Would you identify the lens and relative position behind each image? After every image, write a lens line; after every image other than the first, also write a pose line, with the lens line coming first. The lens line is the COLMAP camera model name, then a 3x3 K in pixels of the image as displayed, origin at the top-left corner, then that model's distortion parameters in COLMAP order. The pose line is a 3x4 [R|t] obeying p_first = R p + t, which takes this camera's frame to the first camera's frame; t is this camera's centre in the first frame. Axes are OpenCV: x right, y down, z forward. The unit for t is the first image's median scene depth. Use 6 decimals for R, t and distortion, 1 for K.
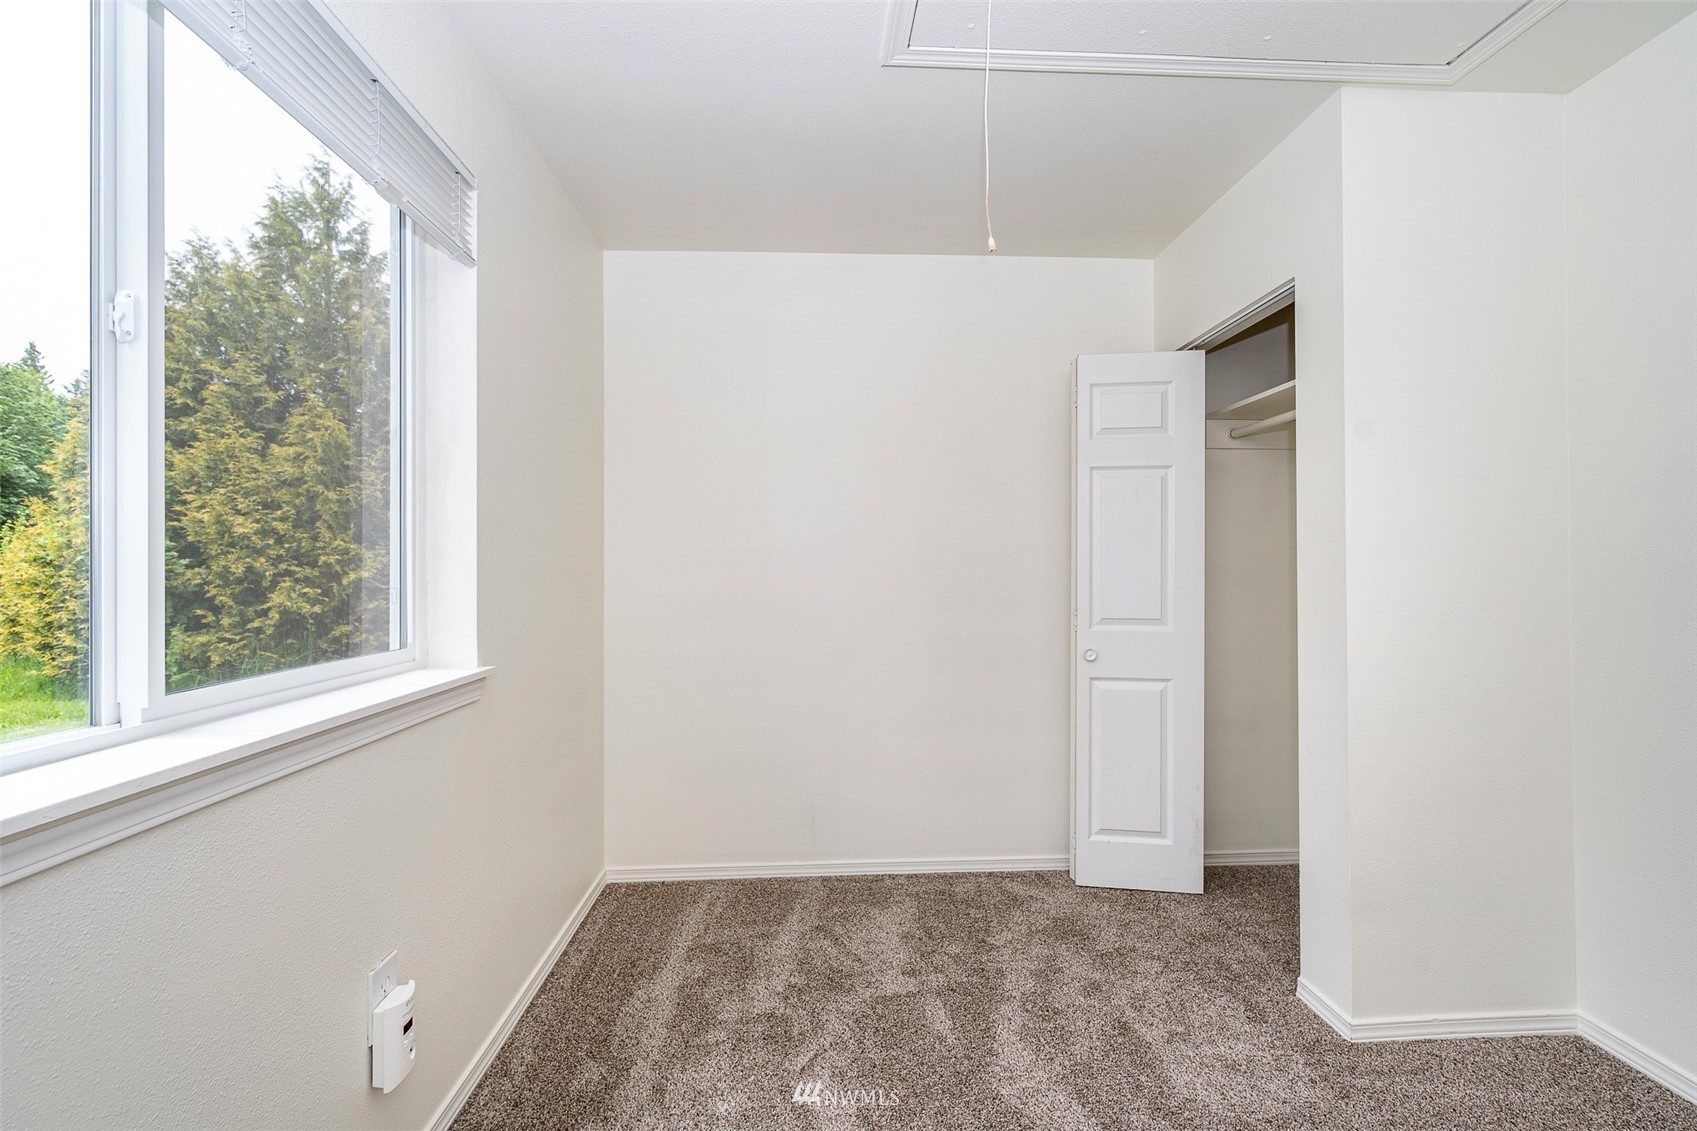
lens RADIAL K [[776.4, 0, 851.7], [0, 776.4, 569.9], [0, 0, 1]] dist [-0.001526, 0.001289]
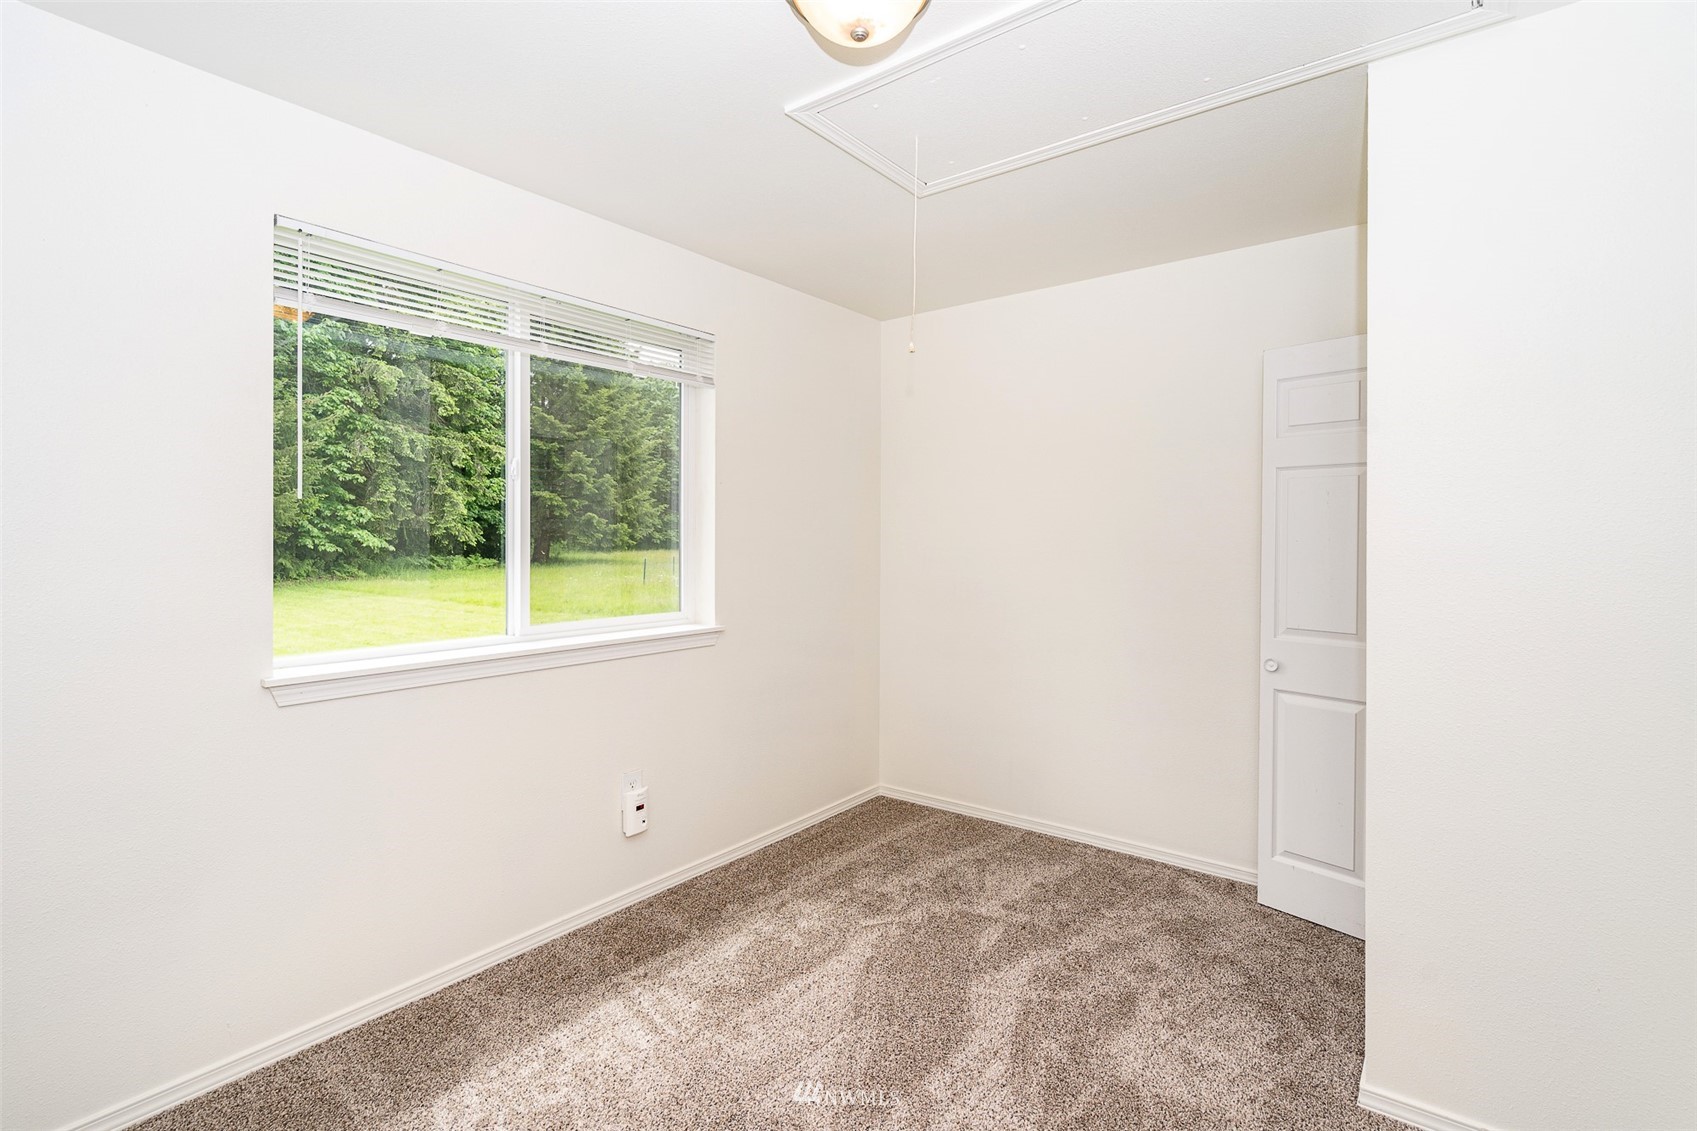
lens RADIAL K [[776.4, 0, 840.0], [0, 776.4, 550.1], [0, 0, 1]] dist [-0.001526, 0.001289]
pose [[0.760566, 0.015997, -0.649063, 0.570905], [-0.008482, 0.999856, 0.014703, -0.045302], [0.649205, -0.005677, 0.760593, -0.074954]]
